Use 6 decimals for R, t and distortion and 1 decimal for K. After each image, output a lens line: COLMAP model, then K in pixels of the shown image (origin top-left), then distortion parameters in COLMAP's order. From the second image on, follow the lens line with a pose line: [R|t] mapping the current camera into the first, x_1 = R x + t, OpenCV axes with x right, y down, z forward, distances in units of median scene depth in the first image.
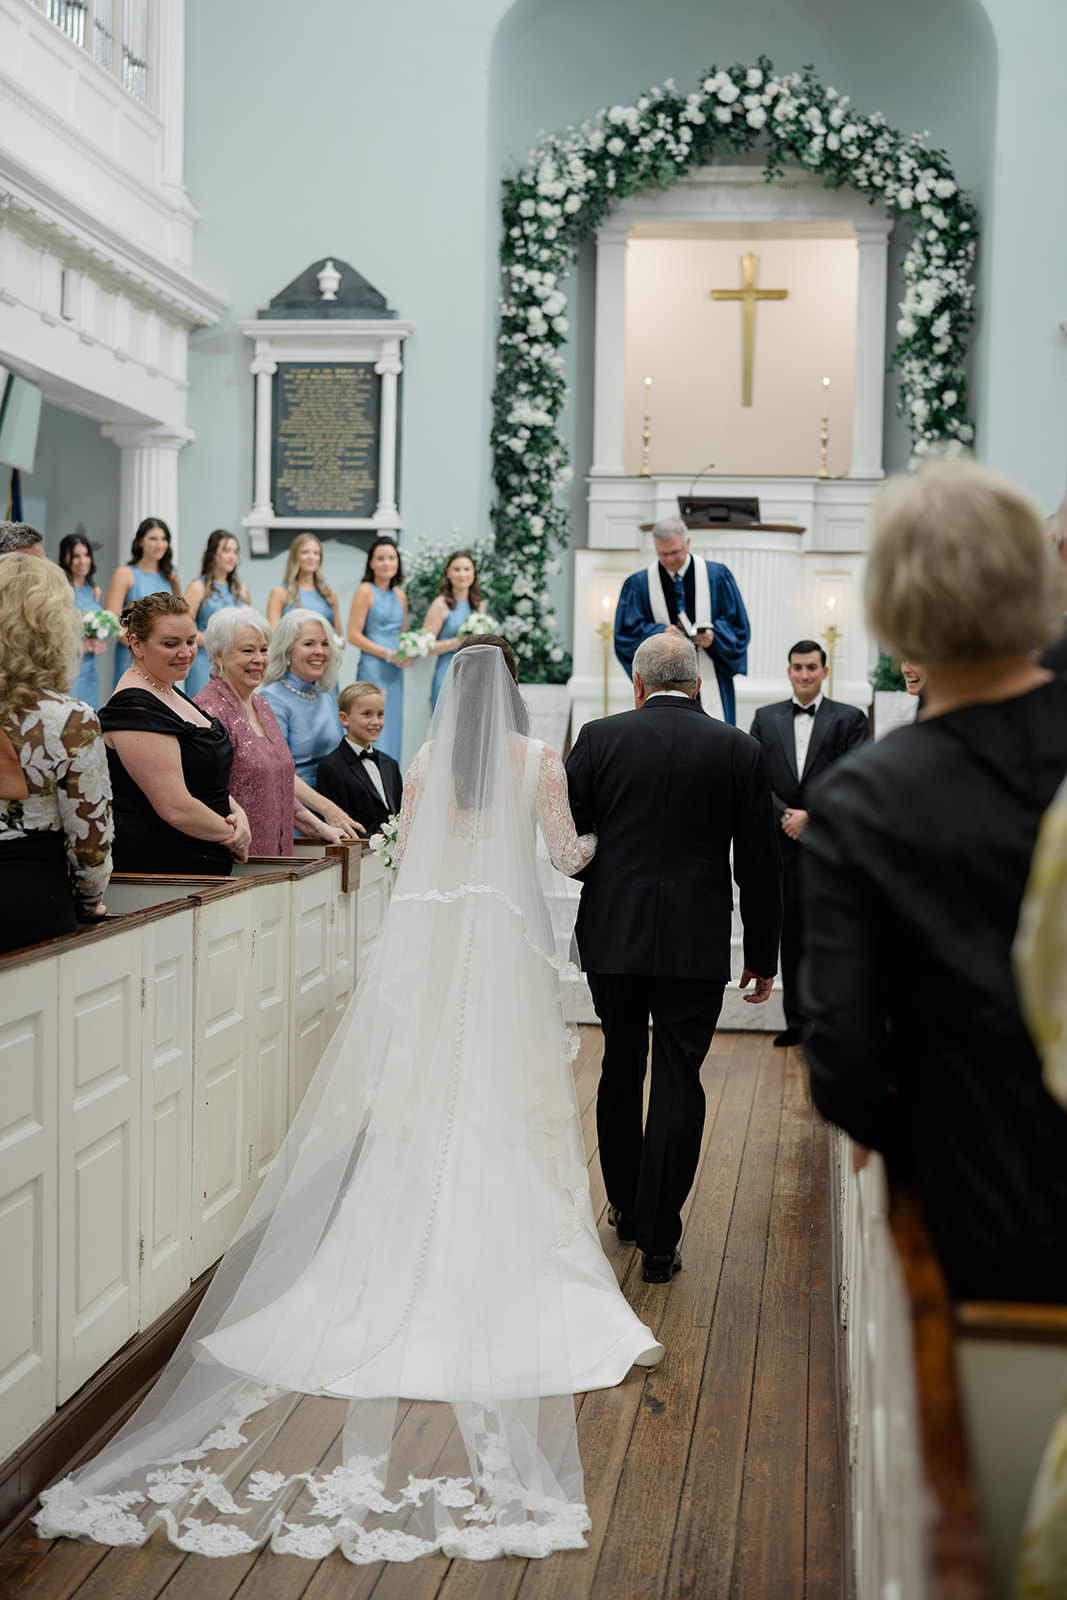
lens RADIAL K [[2286.0, 0, 535.2], [0, 2286.0, 782.0], [0, 0, 1]] dist [-0.001906, 0.000000]
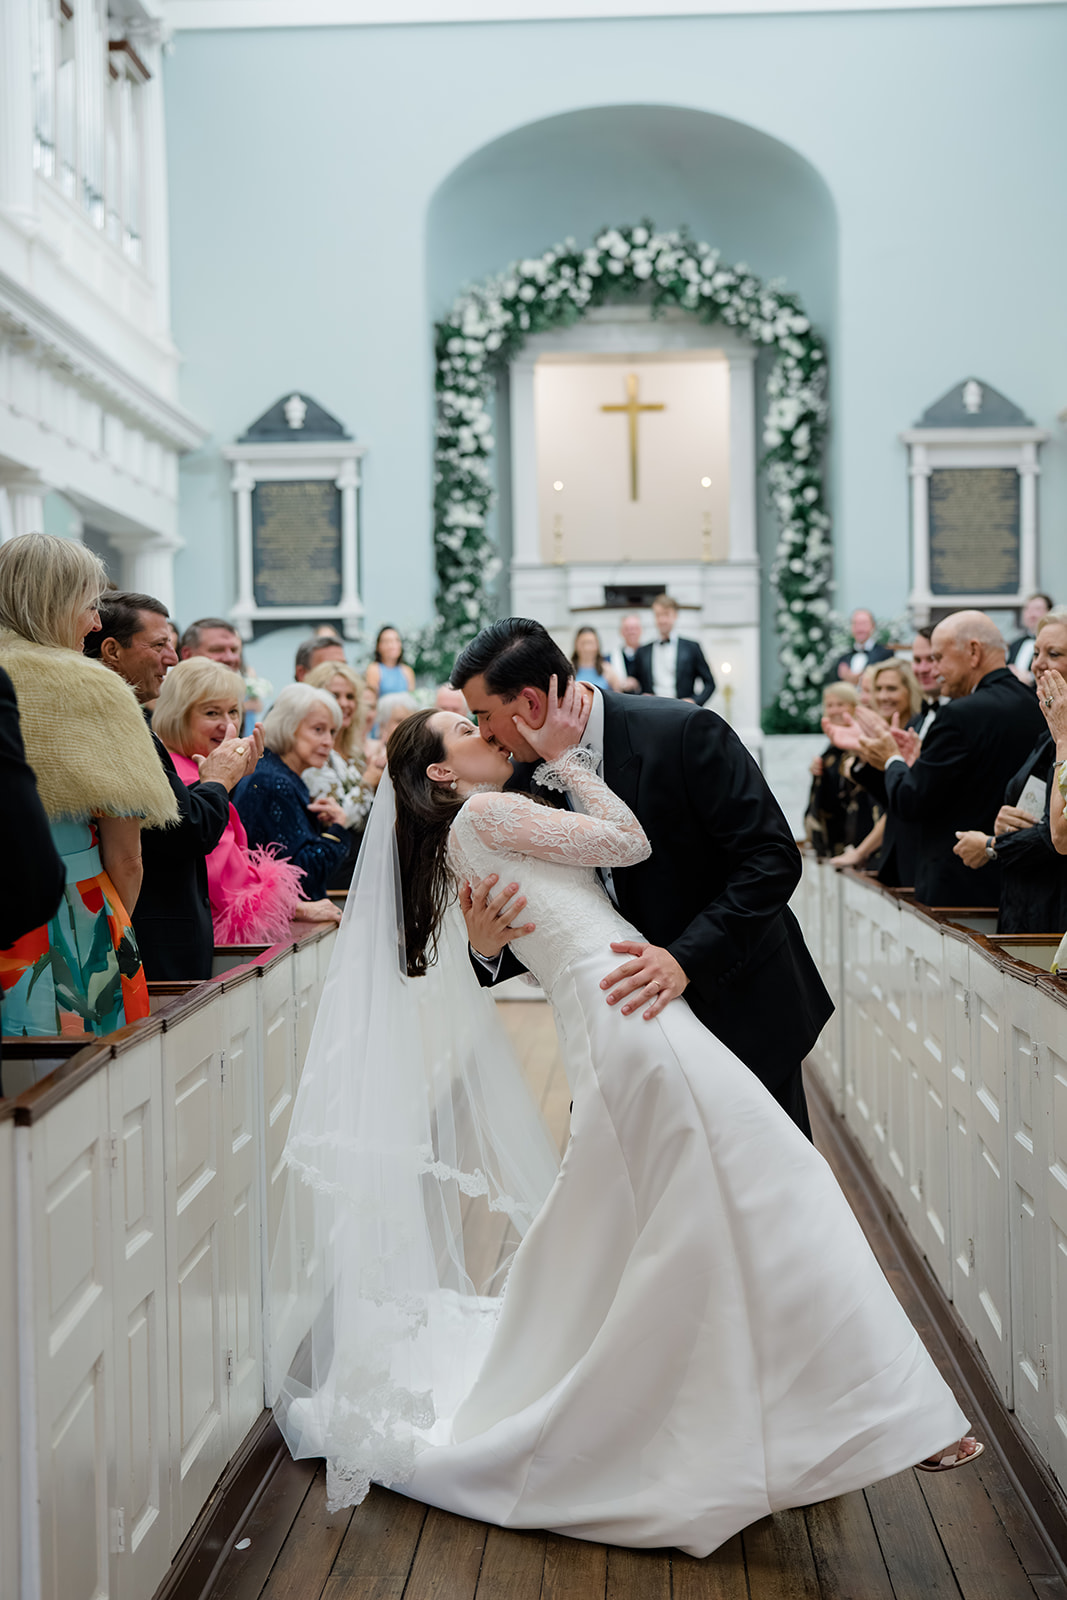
lens RADIAL K [[2286.0, 0, 545.6], [0, 2286.0, 772.5], [0, 0, 1]] dist [-0.001906, 0.000000]
pose [[0.995983, -0.035571, 0.082169, -0.063839], [0.038282, 0.998765, -0.031659, 0.012724], [-0.080942, 0.034678, 0.996115, -0.194706]]
